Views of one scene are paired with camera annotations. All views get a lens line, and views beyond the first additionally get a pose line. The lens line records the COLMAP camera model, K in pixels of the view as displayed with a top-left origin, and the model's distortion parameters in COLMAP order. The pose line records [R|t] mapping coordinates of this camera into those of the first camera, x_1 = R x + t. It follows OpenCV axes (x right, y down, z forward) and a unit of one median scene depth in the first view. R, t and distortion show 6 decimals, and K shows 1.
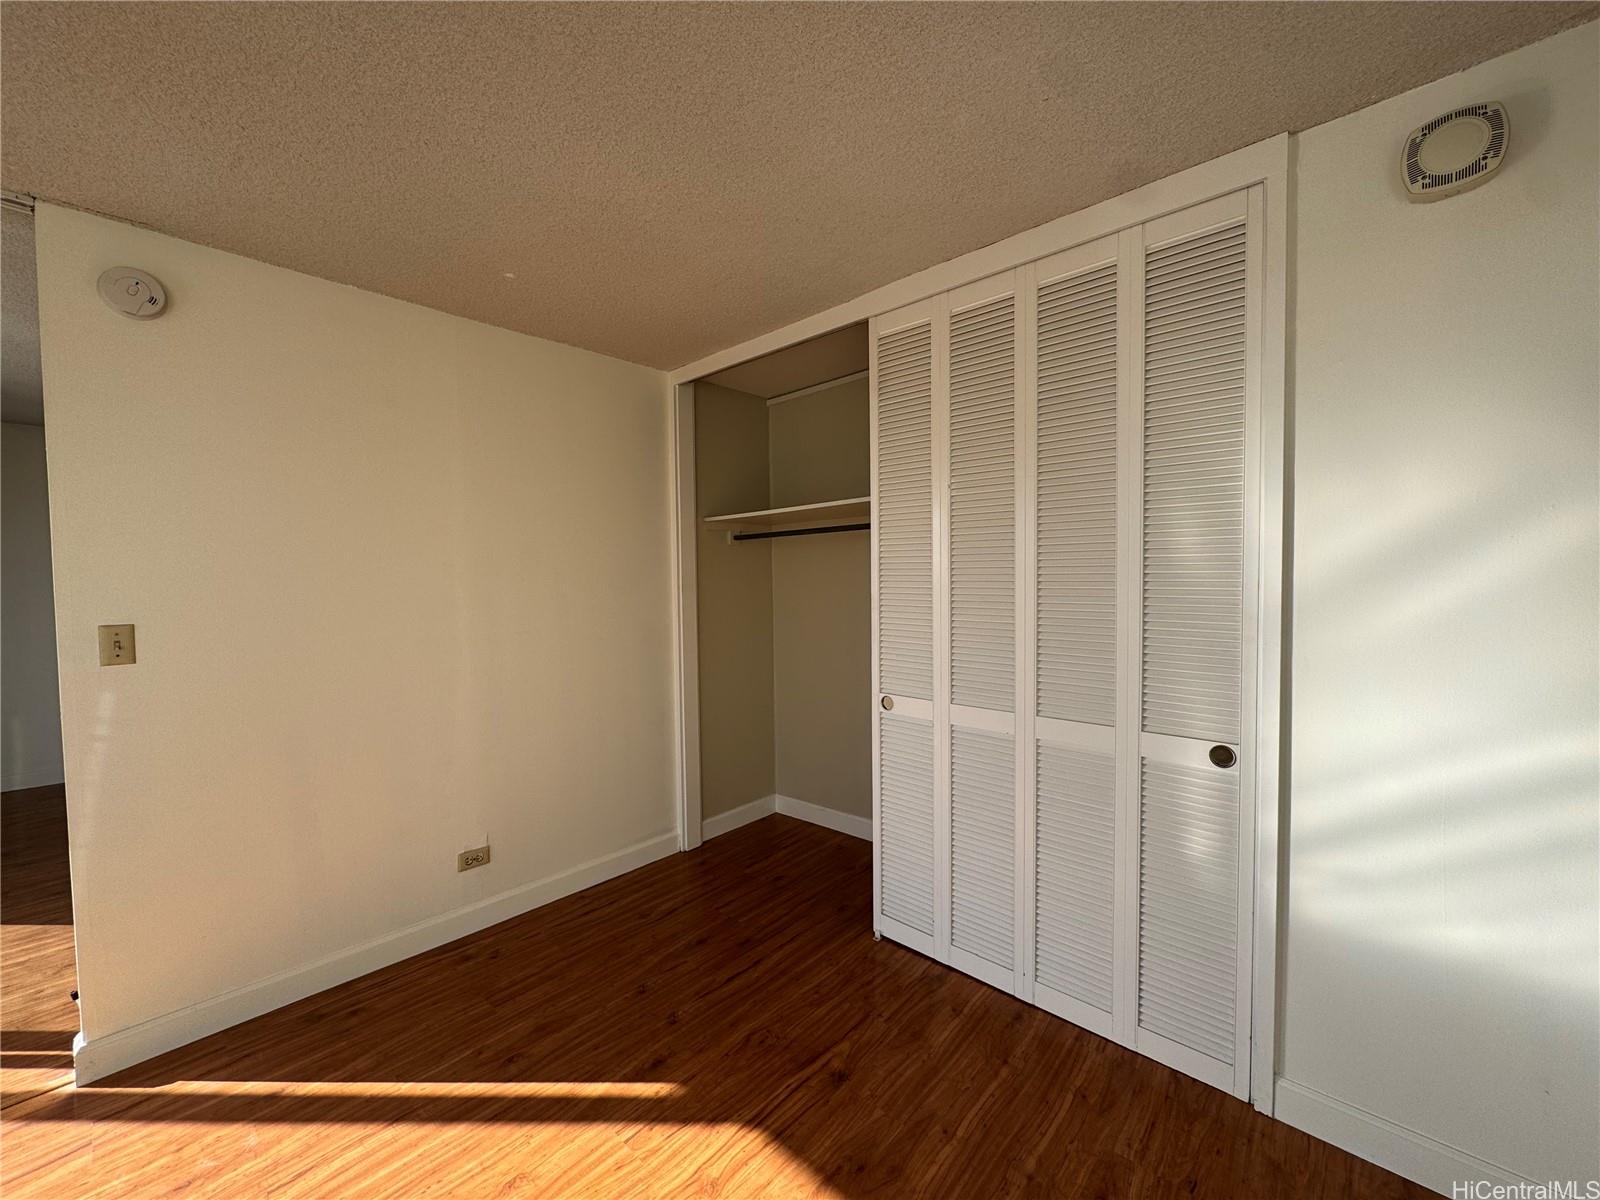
lens RADIAL K [[635.4, 0, 800.0], [0, 635.4, 600.0], [0, 0, 1]] dist [-0.001025, -0.000234]
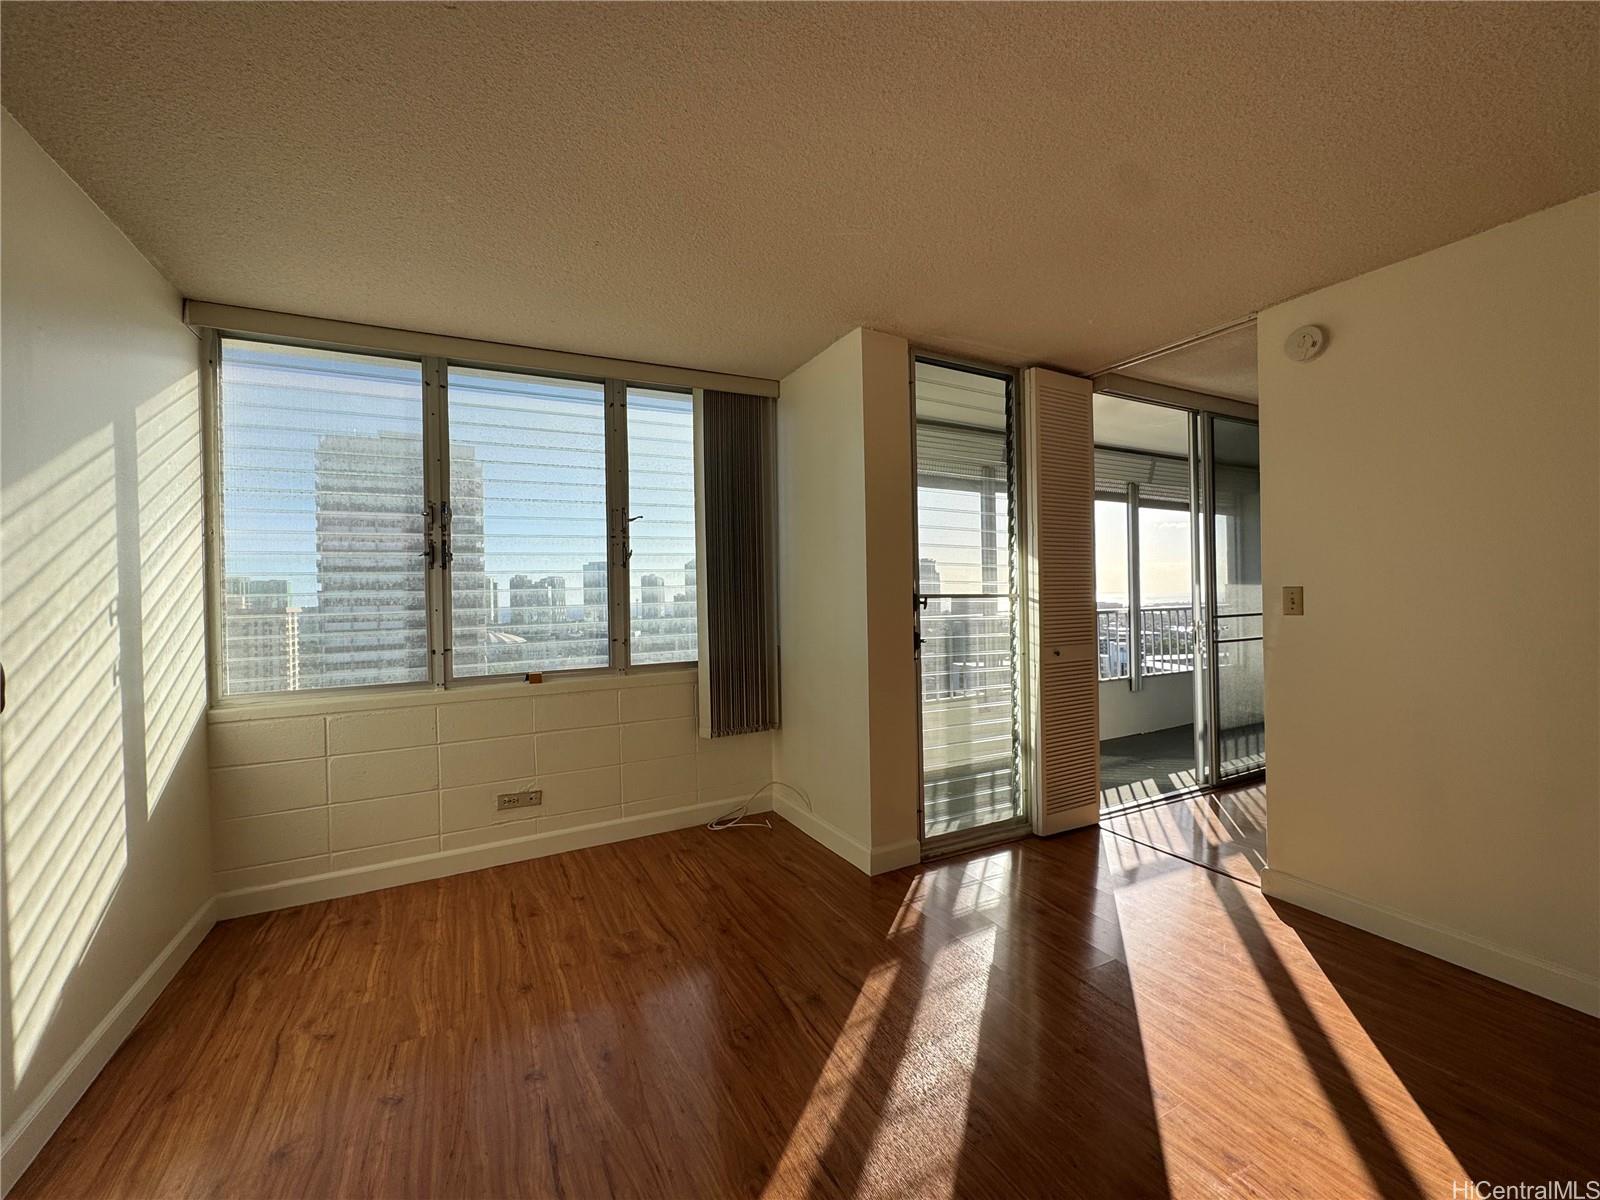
lens RADIAL K [[635.4, 0, 800.0], [0, 635.4, 600.0], [0, 0, 1]] dist [-0.001025, -0.000234]
pose [[-0.335547, 0.027801, -0.941613, 0.613227], [-0.010320, 0.999396, 0.033185, 0.032438], [0.941967, 0.020853, -0.335057, 0.440647]]
